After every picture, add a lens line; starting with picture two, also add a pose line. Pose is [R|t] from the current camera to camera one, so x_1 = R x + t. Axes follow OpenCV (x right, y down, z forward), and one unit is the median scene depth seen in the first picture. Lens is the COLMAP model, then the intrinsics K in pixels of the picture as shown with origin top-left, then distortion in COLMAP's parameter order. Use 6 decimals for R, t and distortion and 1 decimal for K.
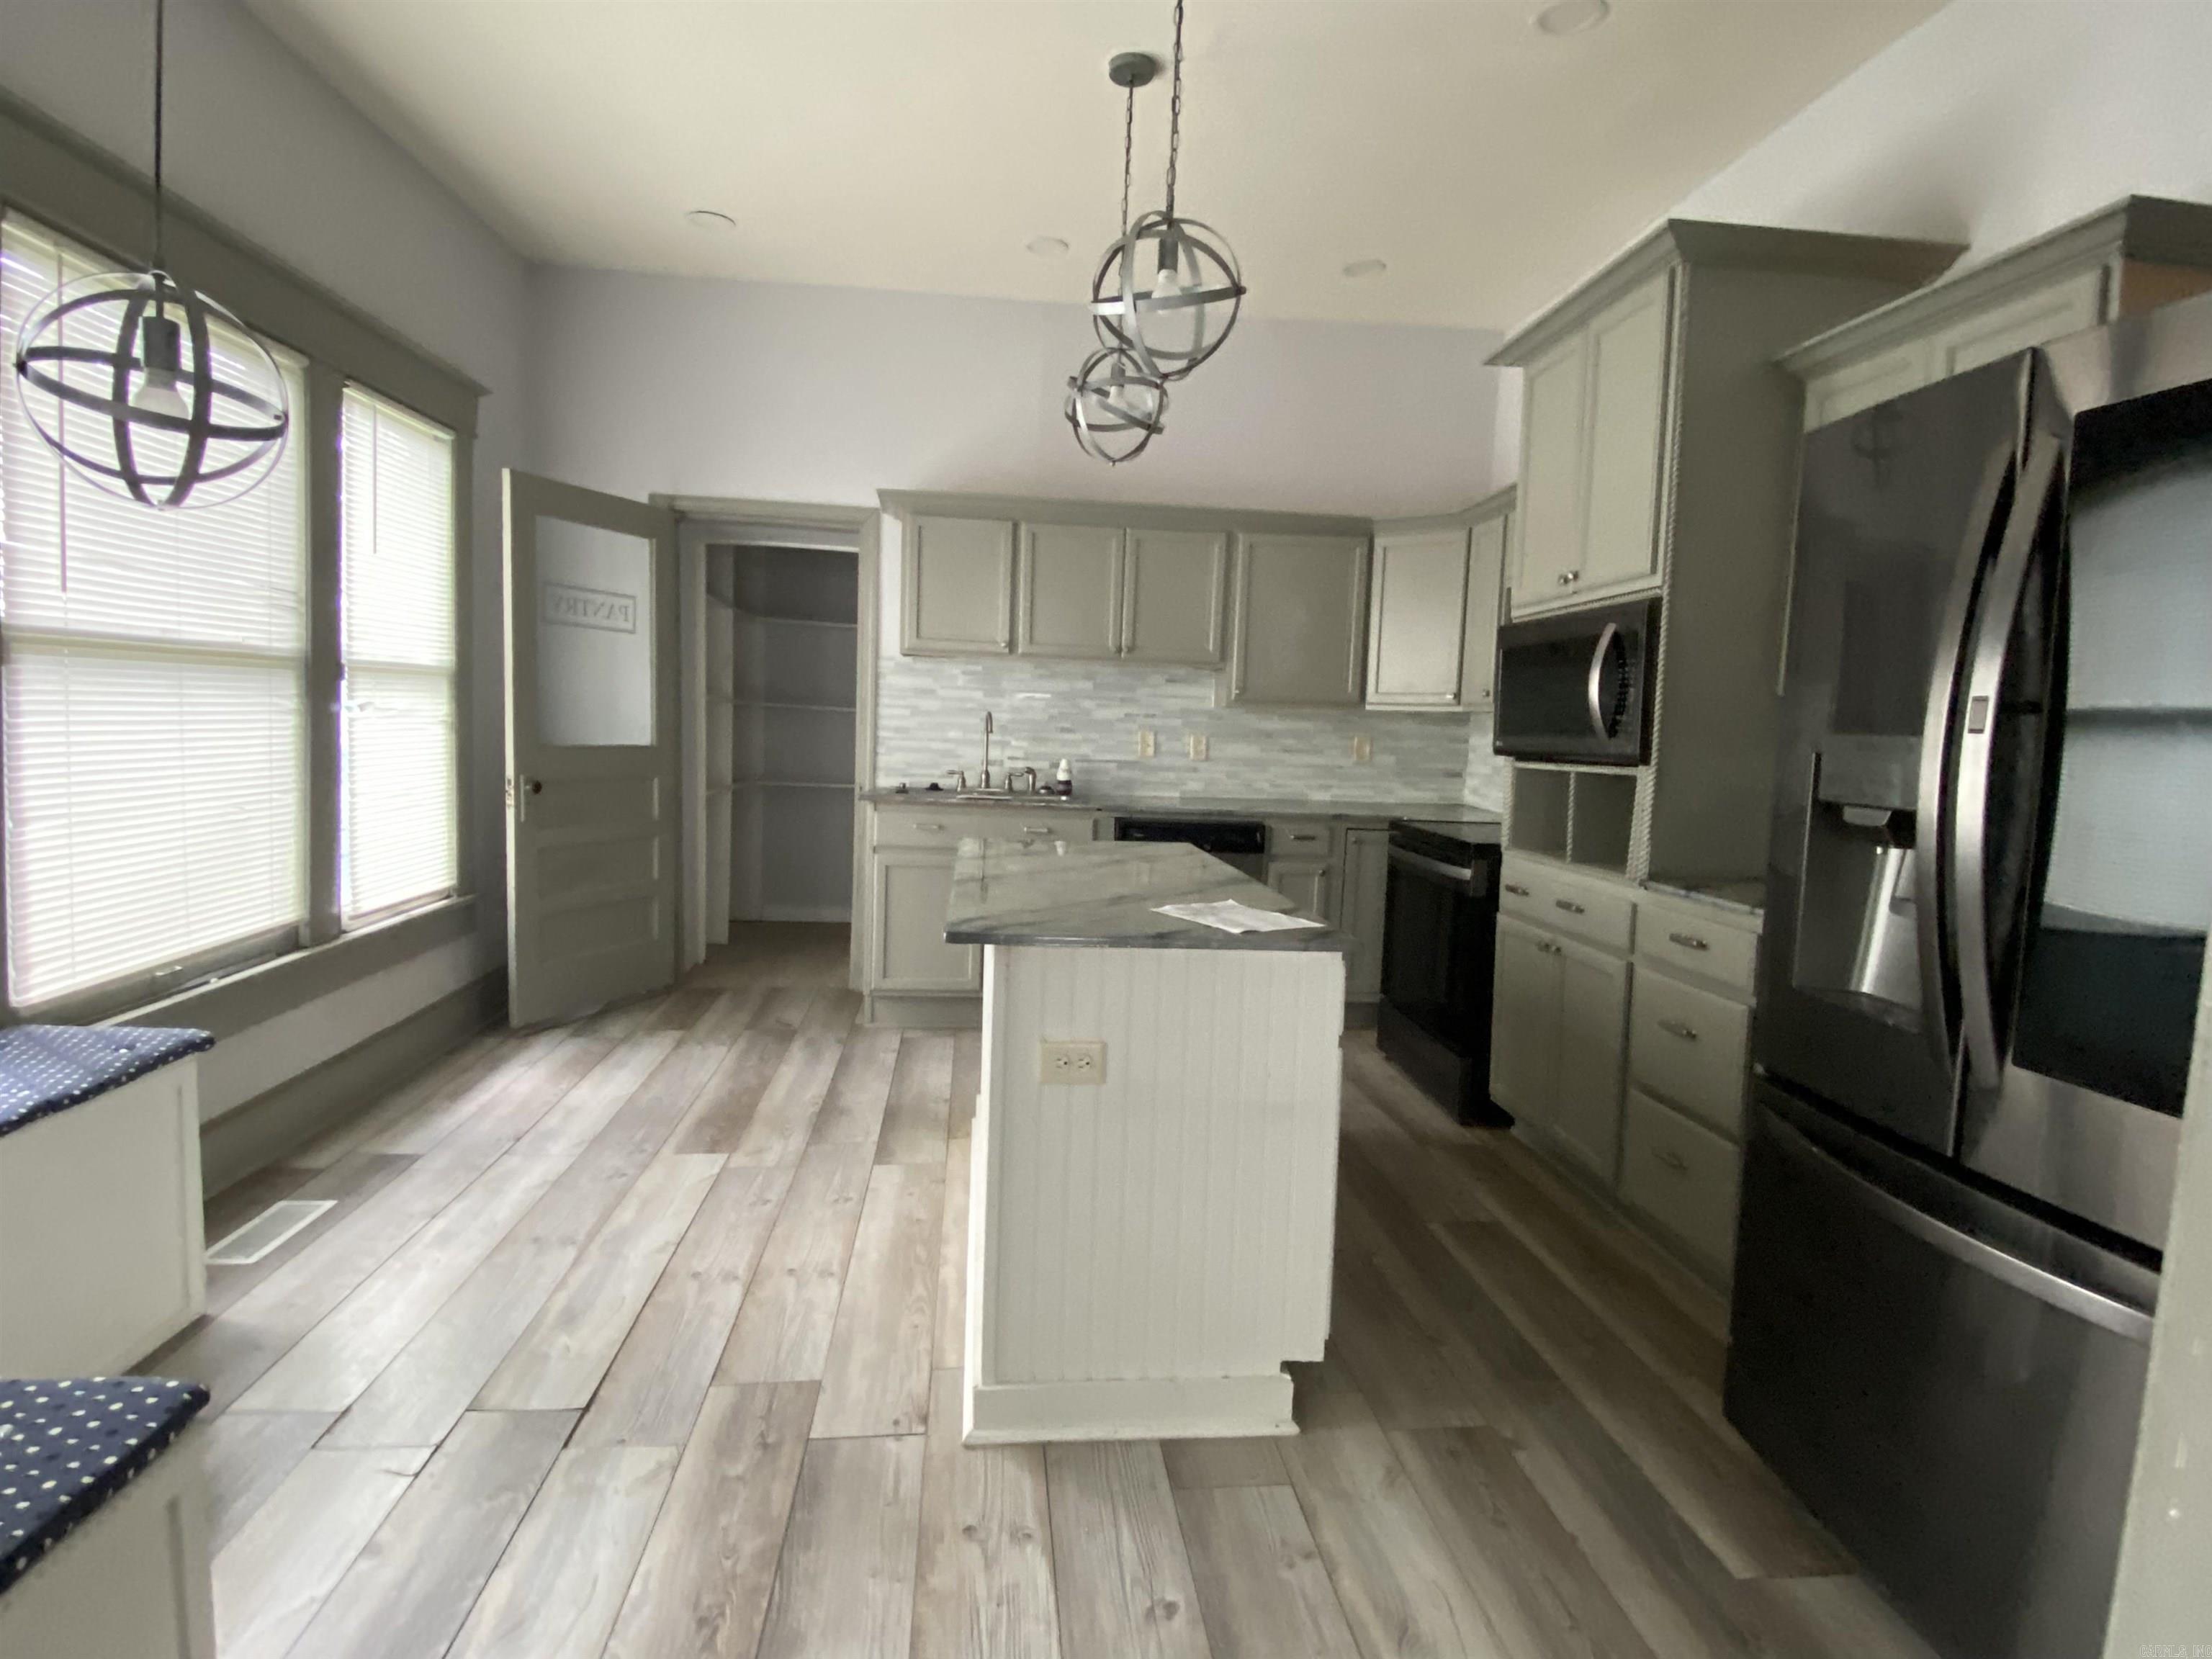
lens RADIAL K [[1142.7, 0, 1098.0], [0, 1142.7, 829.5], [0, 0, 1]] dist [0.086217, -0.064110]
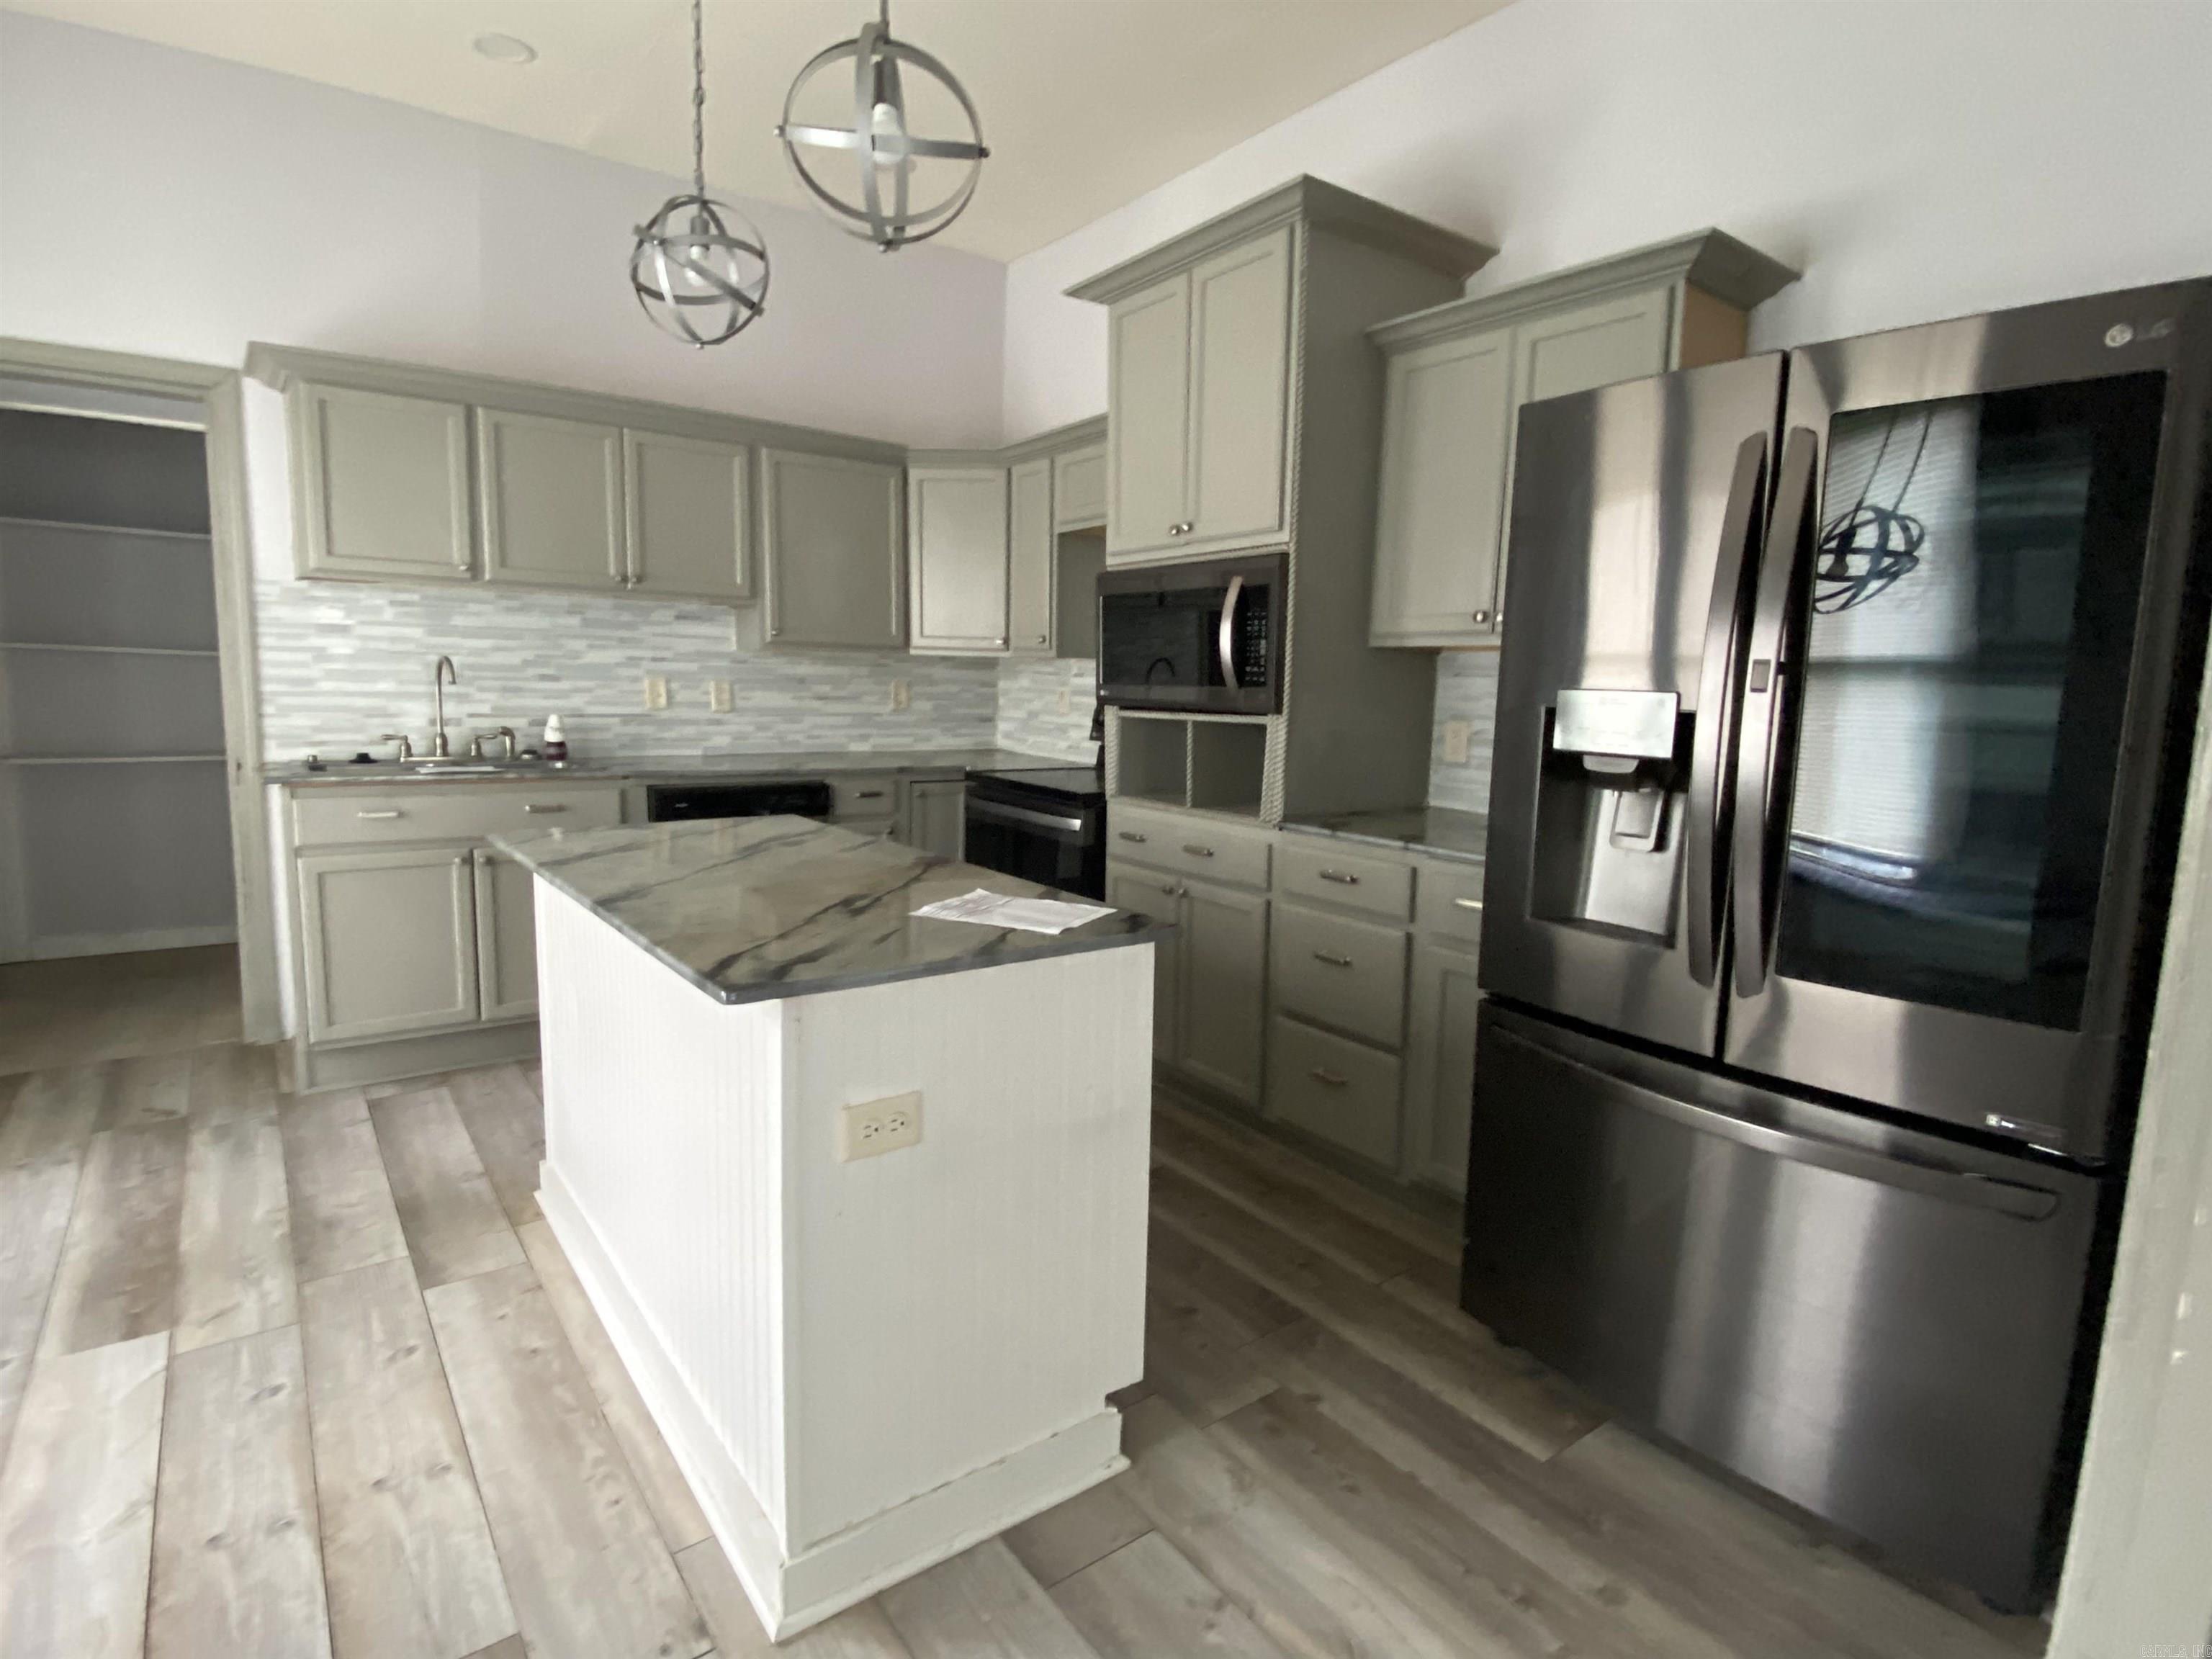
lens RADIAL K [[1142.7, 0, 1098.0], [0, 1142.7, 829.5], [0, 0, 1]] dist [0.086217, -0.064110]
pose [[0.863736, -0.082471, 0.497151, -0.144193], [0.053876, 0.995976, 0.071617, -0.025067], [-0.501057, -0.035074, 0.864703, 0.131012]]
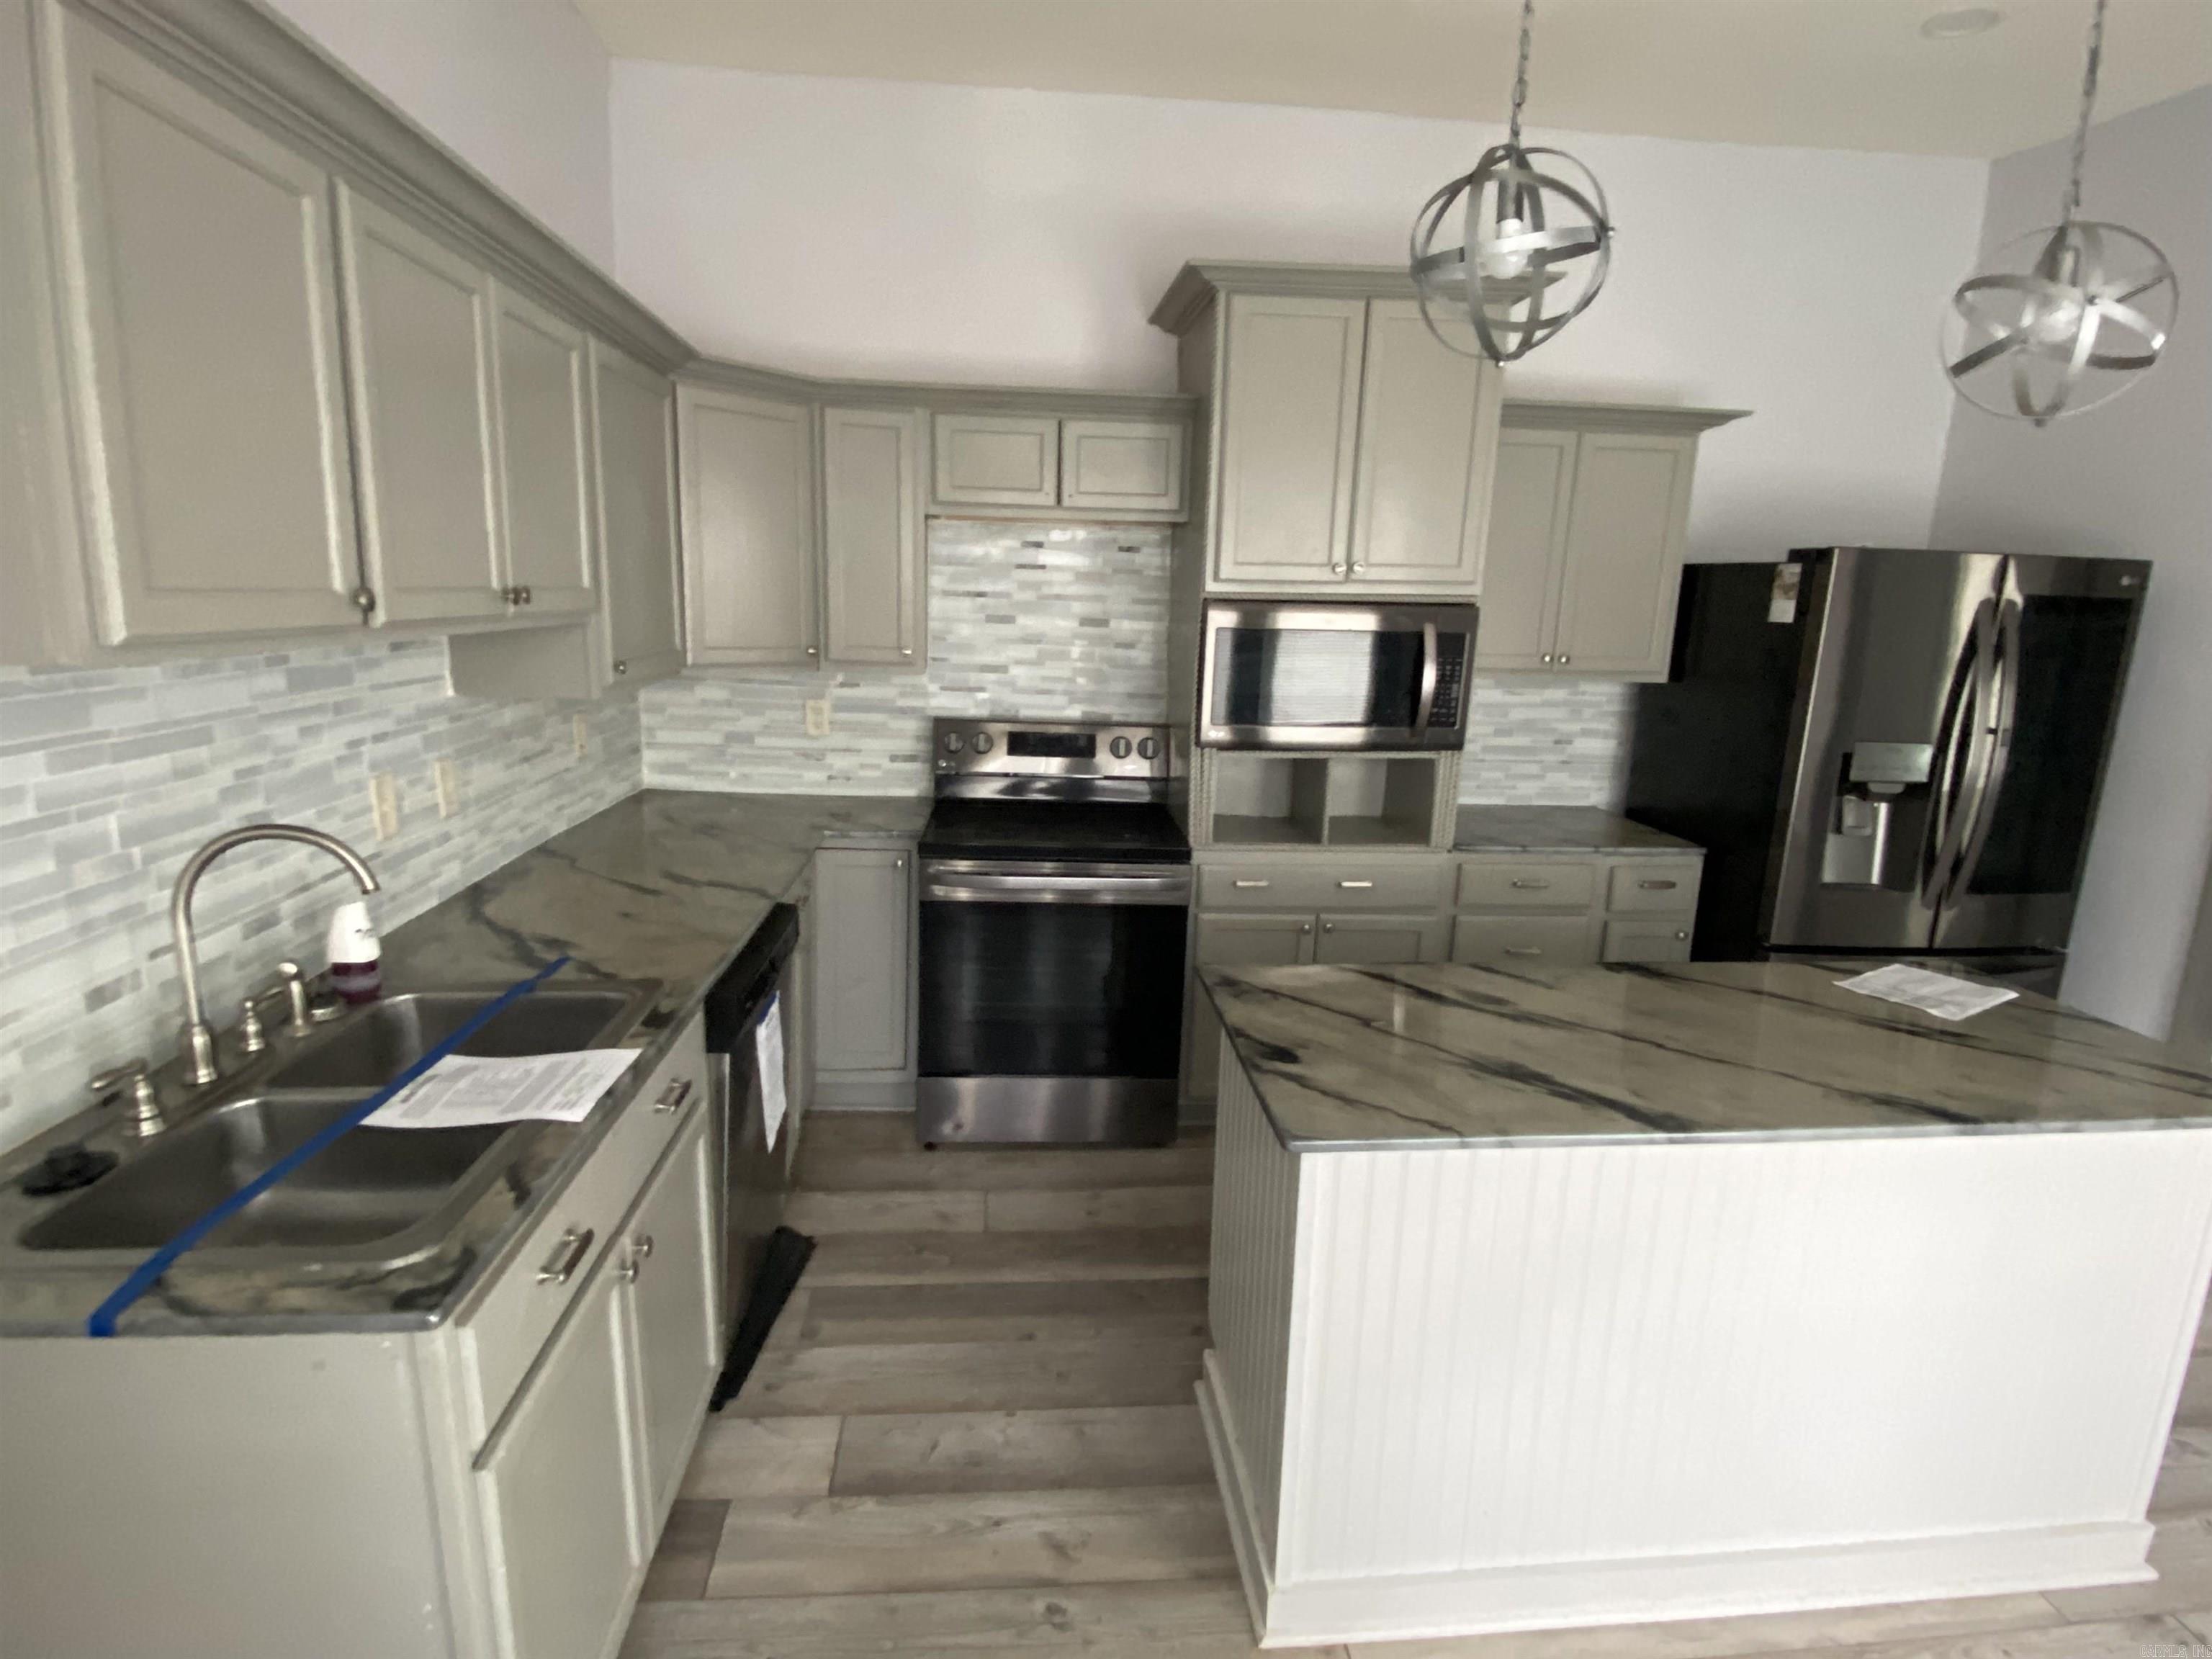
lens RADIAL K [[1167.2, 0, 1111.3], [0, 1167.2, 839.3], [0, 0, 1]] dist [-0.000745, -0.000315]
pose [[-0.000937, -0.249517, 0.968370, -0.486254], [0.059329, 0.966651, 0.249131, -0.202568], [-0.998238, 0.057686, 0.013898, 0.977226]]
